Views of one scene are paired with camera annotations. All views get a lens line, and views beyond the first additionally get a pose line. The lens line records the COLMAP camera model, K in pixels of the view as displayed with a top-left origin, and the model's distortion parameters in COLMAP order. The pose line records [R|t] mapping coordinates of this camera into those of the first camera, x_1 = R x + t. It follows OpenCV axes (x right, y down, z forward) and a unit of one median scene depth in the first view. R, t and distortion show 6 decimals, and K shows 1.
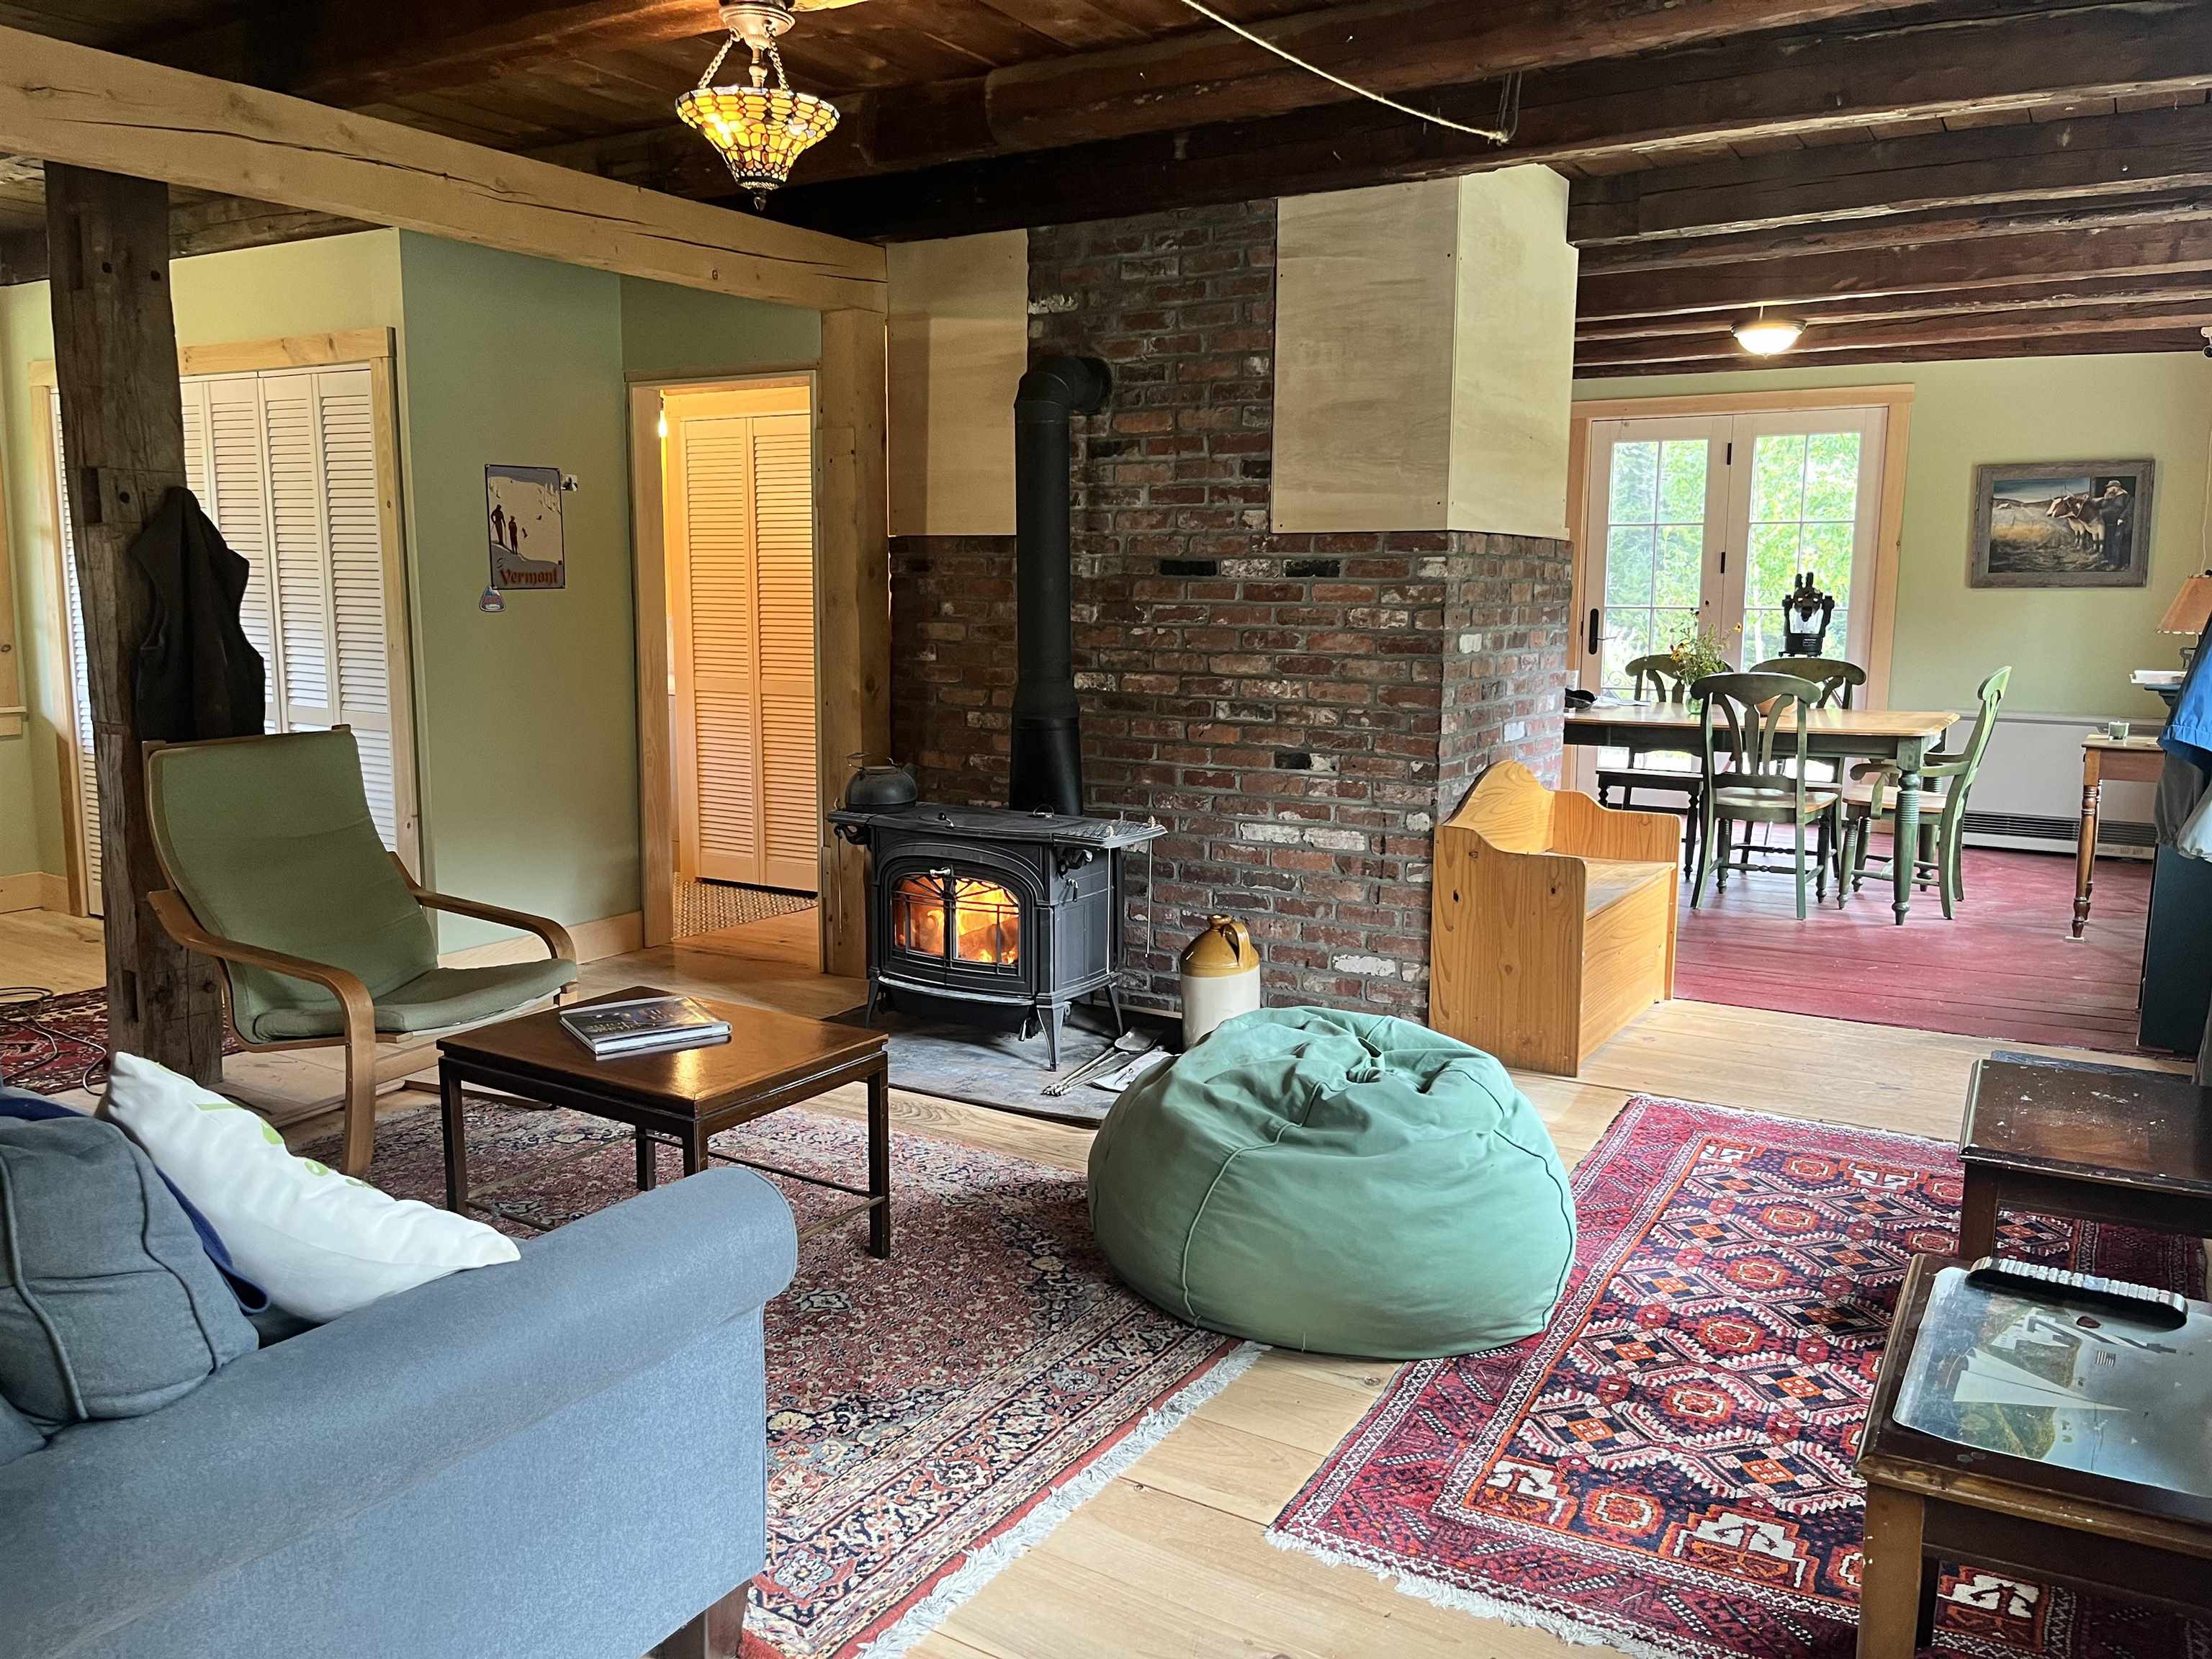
lens RADIAL K [[1682.8, 0, 1095.4], [0, 1682.8, 835.4], [0, 0, 1]] dist [0.032304, -0.026135]
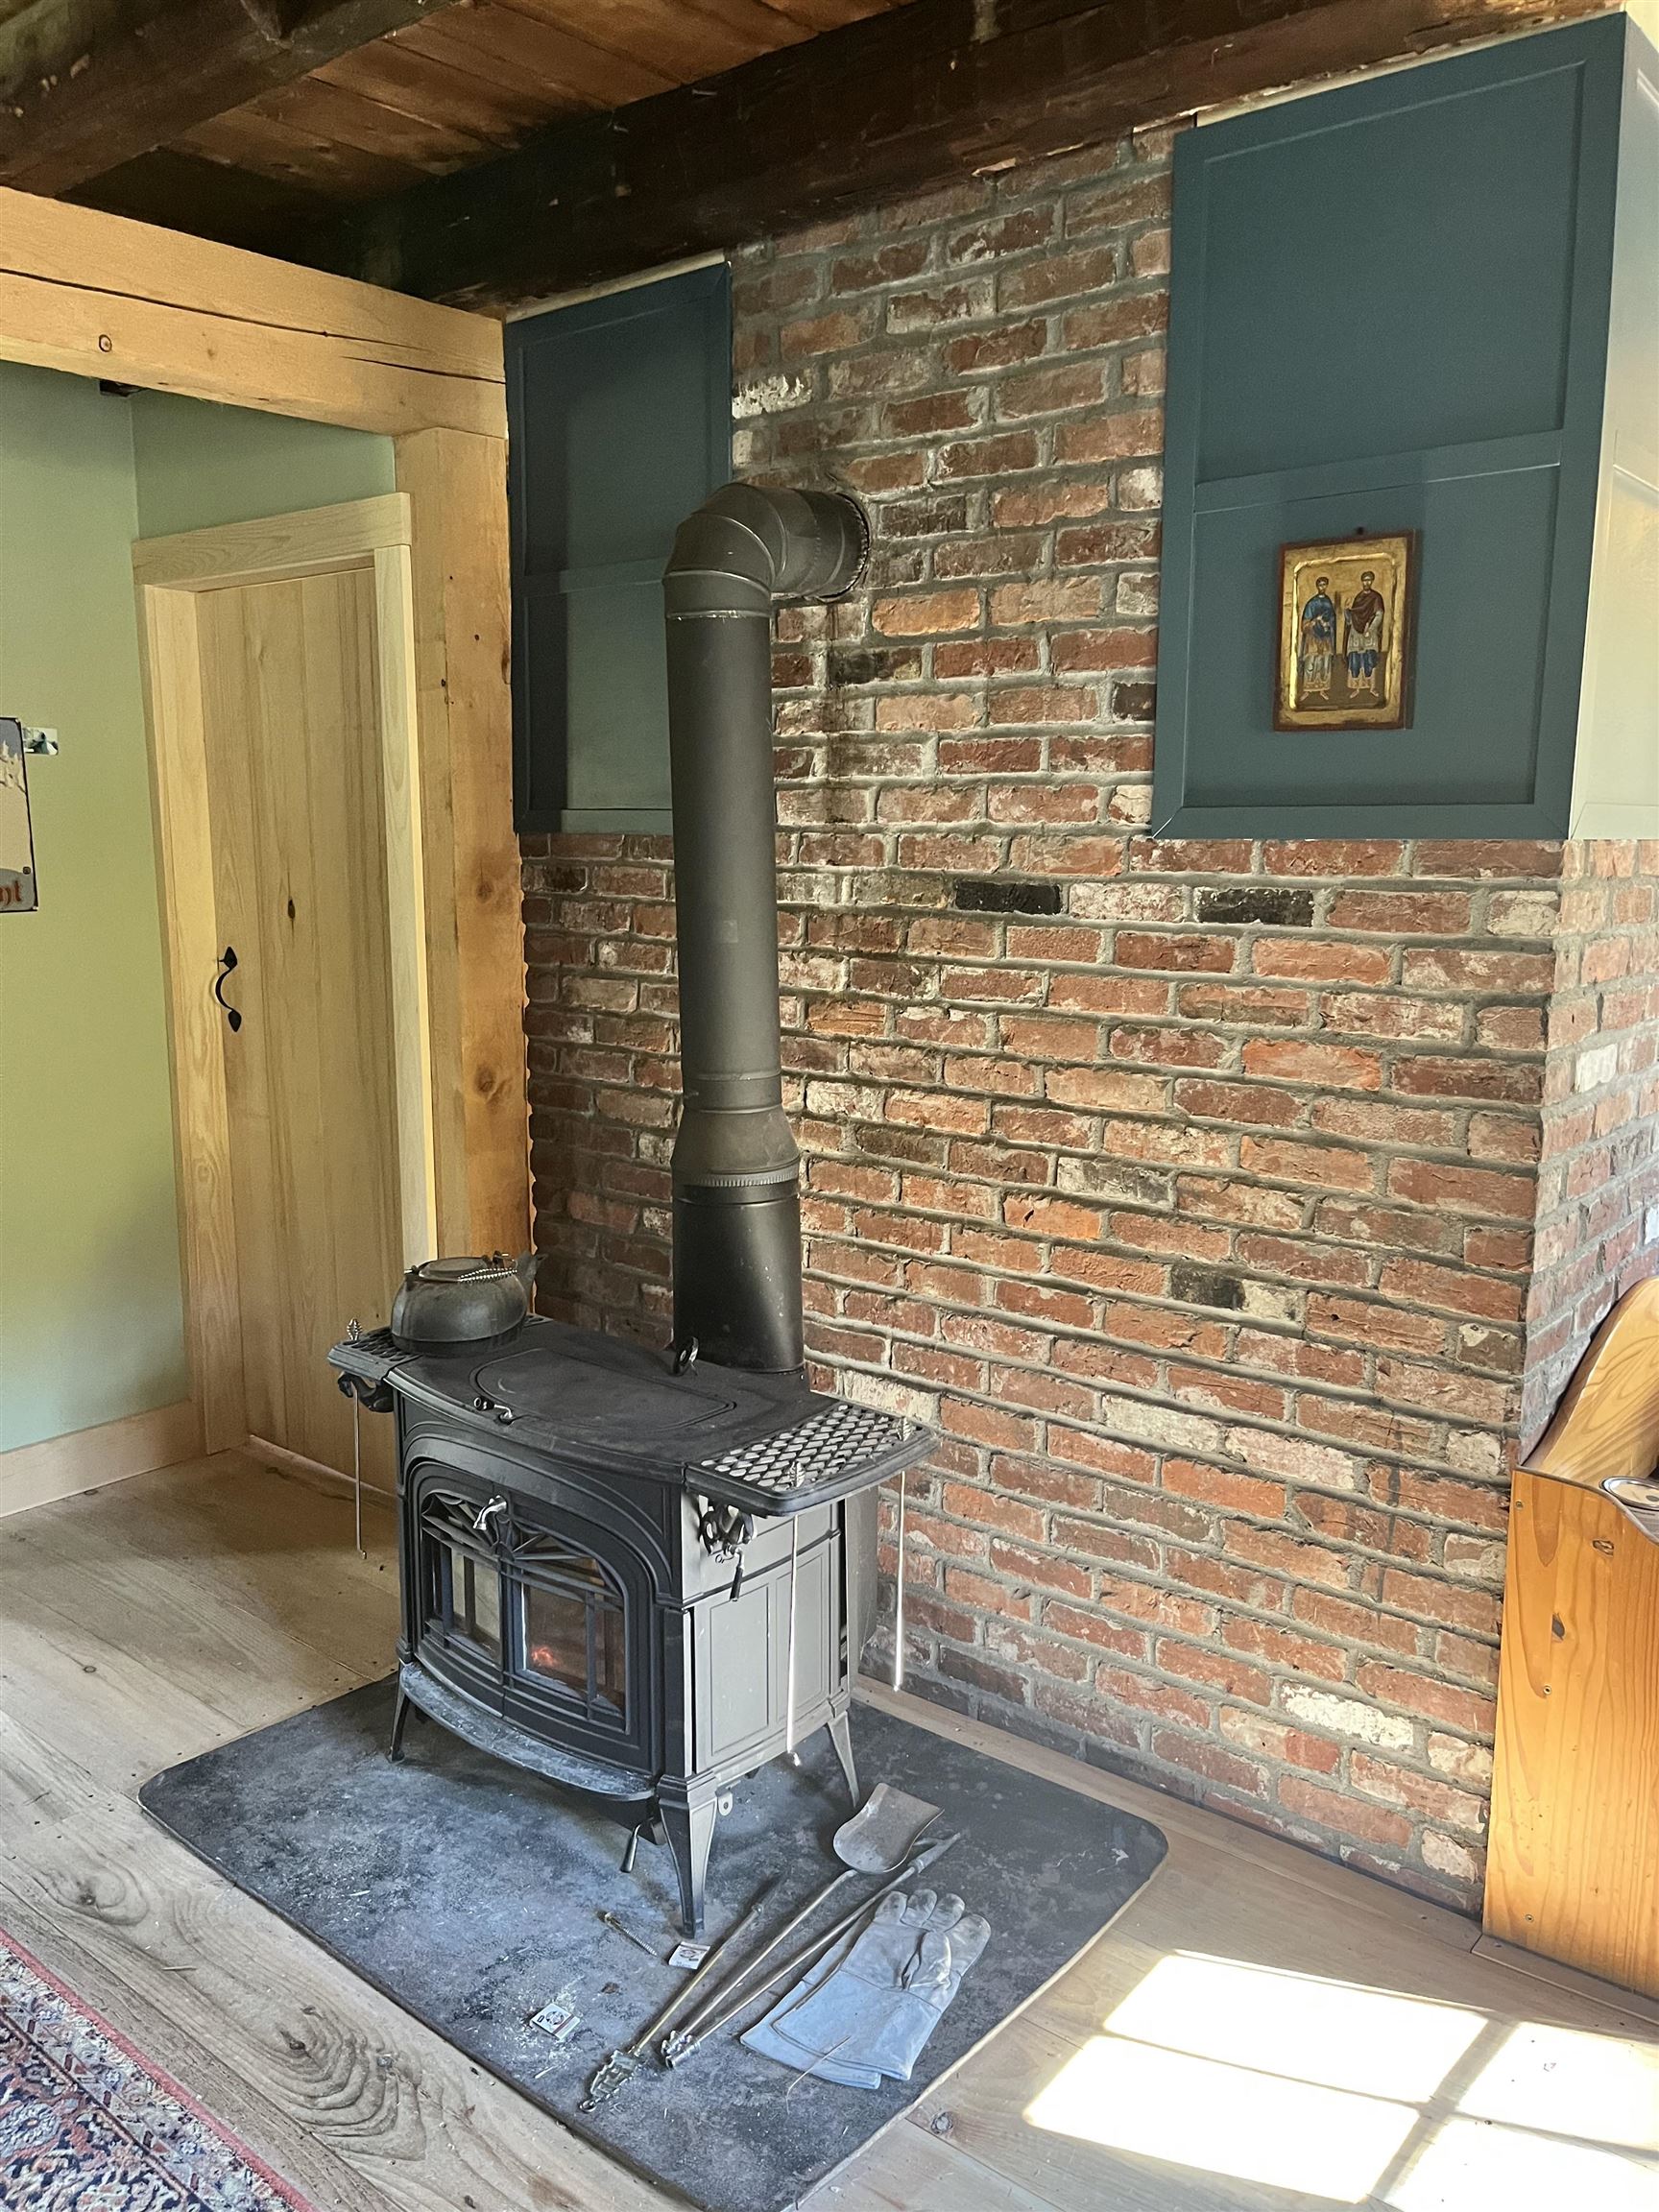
lens RADIAL K [[1682.8, 0, 835.7], [0, 1682.8, 1099.1], [0, 0, 1]] dist [0.032304, -0.026135]
pose [[0.991433, 0.022020, -0.128744, 0.071422], [-0.021520, 0.999755, 0.005275, -0.100527], [0.128829, -0.002459, 0.991664, 0.492437]]
